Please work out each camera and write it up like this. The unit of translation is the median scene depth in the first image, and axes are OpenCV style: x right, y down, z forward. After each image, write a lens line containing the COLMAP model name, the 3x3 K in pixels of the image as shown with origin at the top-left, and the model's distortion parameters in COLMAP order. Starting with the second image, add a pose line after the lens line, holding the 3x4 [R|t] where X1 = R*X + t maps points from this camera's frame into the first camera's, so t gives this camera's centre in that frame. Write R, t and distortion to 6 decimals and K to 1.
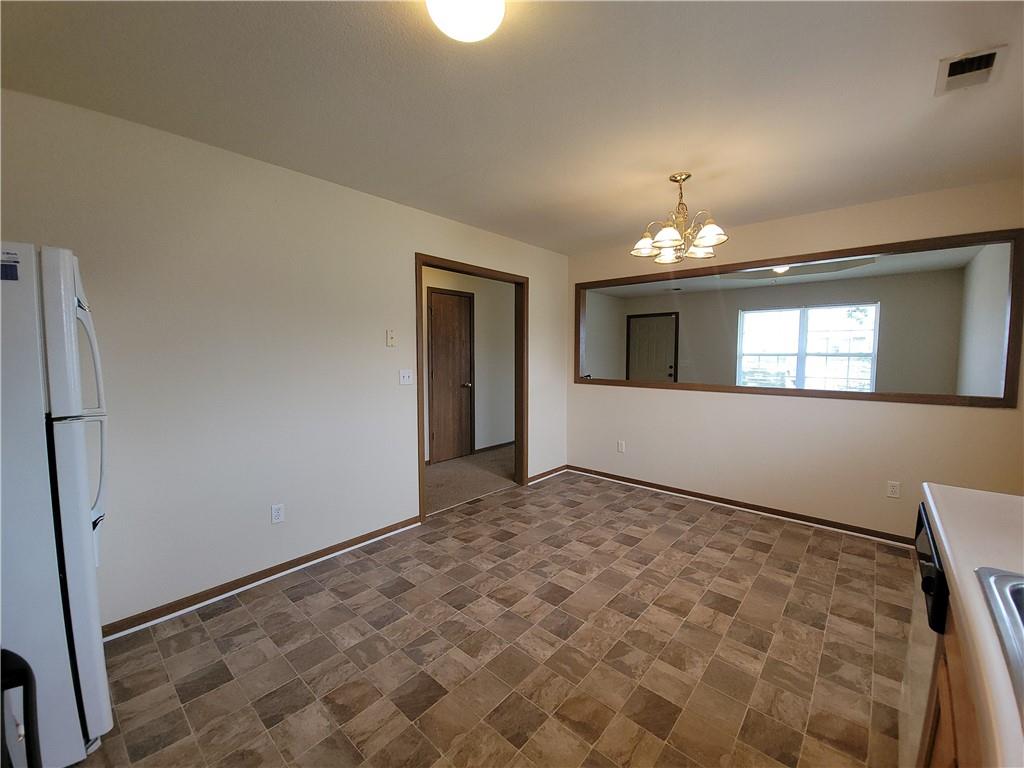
lens RADIAL K [[414.9, 0, 514.3], [0, 414.9, 381.4], [0, 0, 1]] dist [0.003167, -0.003212]
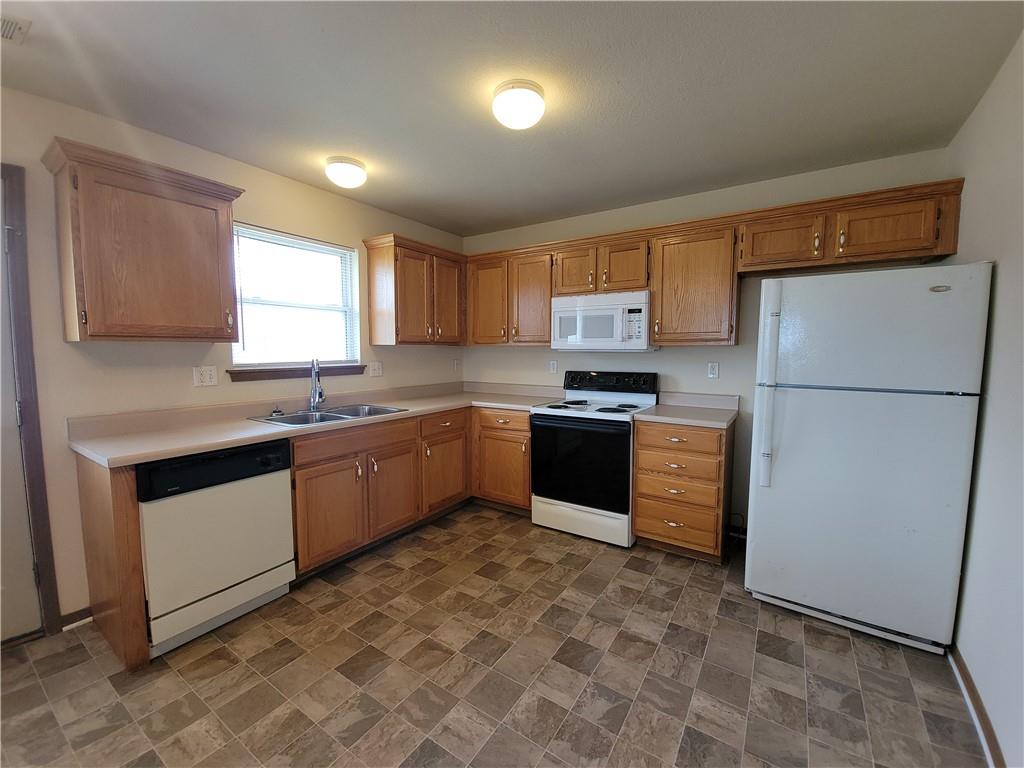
lens RADIAL K [[414.9, 0, 513.6], [0, 414.9, 381.5], [0, 0, 1]] dist [0.003167, -0.003212]
pose [[-0.991094, 0.003826, -0.133111, 0.045263], [-0.016189, 0.988711, 0.148955, -0.067610], [0.132179, 0.149783, -0.979844, 1.104197]]
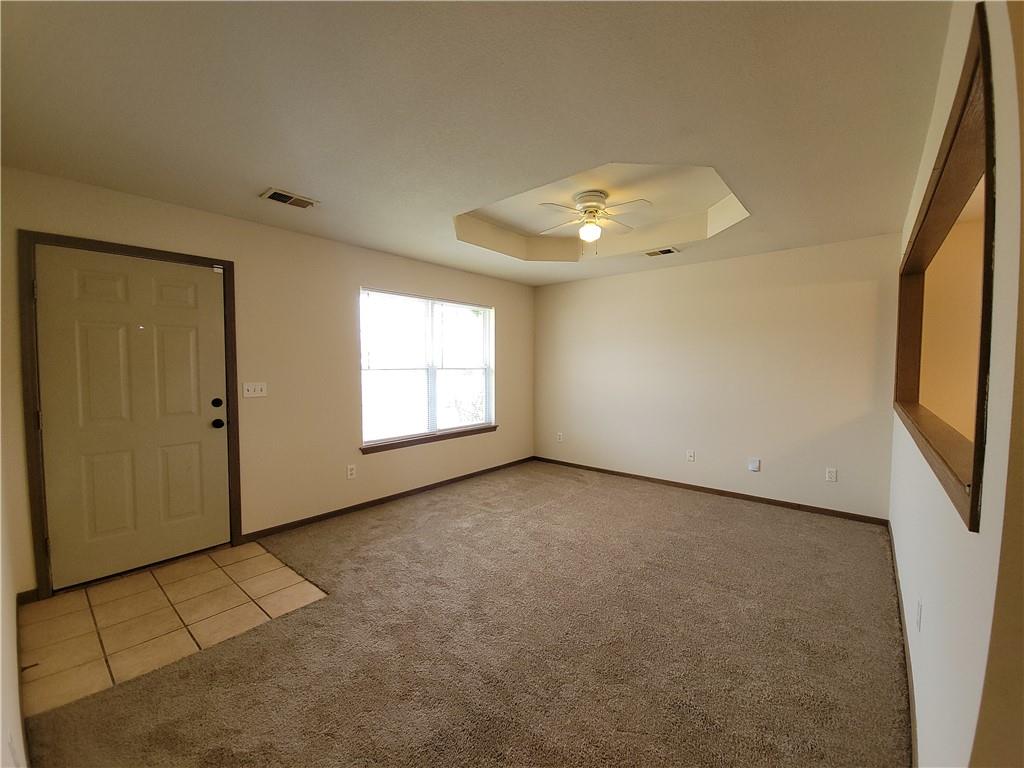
lens RADIAL K [[414.9, 0, 515.9], [0, 414.9, 384.4], [0, 0, 1]] dist [0.003167, -0.003212]
pose [[-0.015486, -0.050413, 0.998608, -0.024812], [0.070346, 0.996198, 0.051382, -0.140869], [-0.997402, 0.071044, -0.011880, 1.985211]]
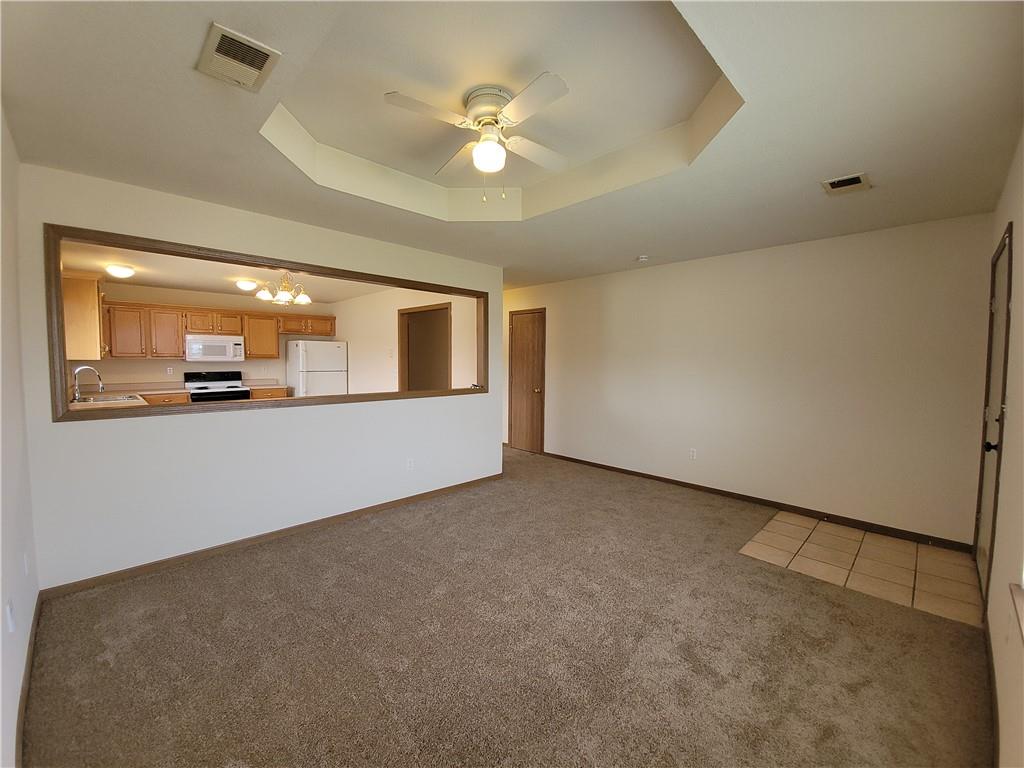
lens RADIAL K [[414.9, 0, 521.0], [0, 414.9, 384.8], [0, 0, 1]] dist [0.003167, -0.003212]
pose [[-0.063267, 0.058443, -0.996284, 1.851142], [-0.078116, 0.994931, 0.063325, -0.137124], [0.994935, 0.081832, -0.058381, 1.870257]]
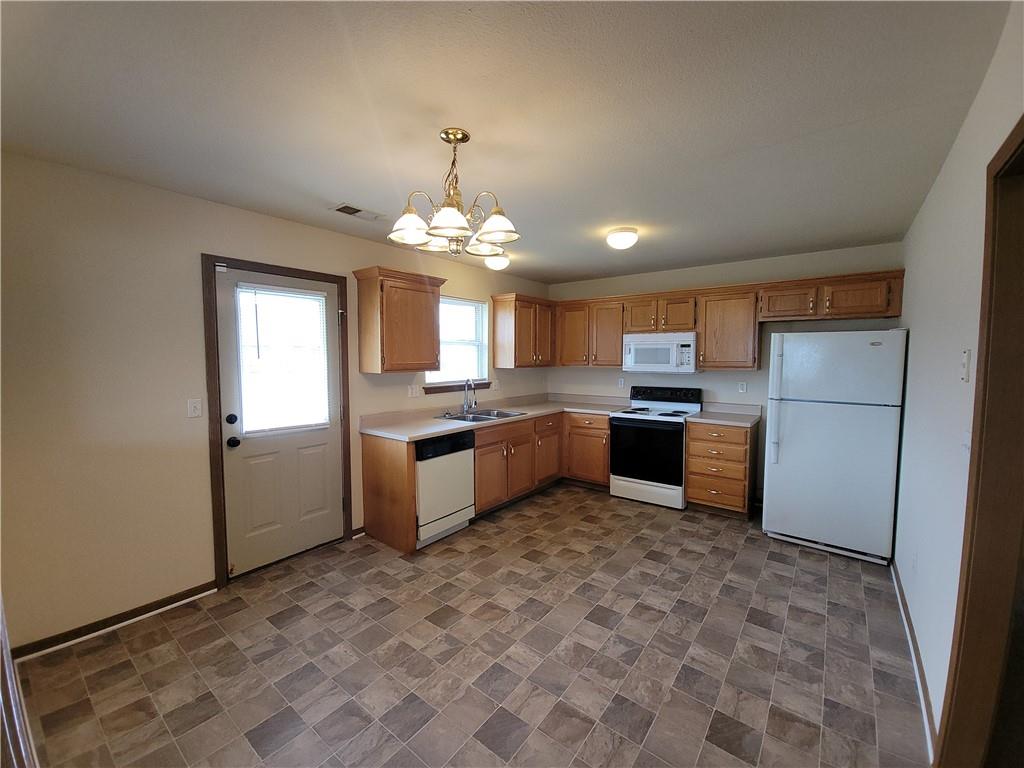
lens RADIAL K [[414.9, 0, 513.2], [0, 414.9, 382.4], [0, 0, 1]] dist [0.003167, -0.003212]
pose [[-0.998235, -0.000333, -0.059391, 0.302104], [-0.008382, 0.990767, 0.135319, -0.154912], [0.058797, 0.135578, -0.989020, 1.539044]]
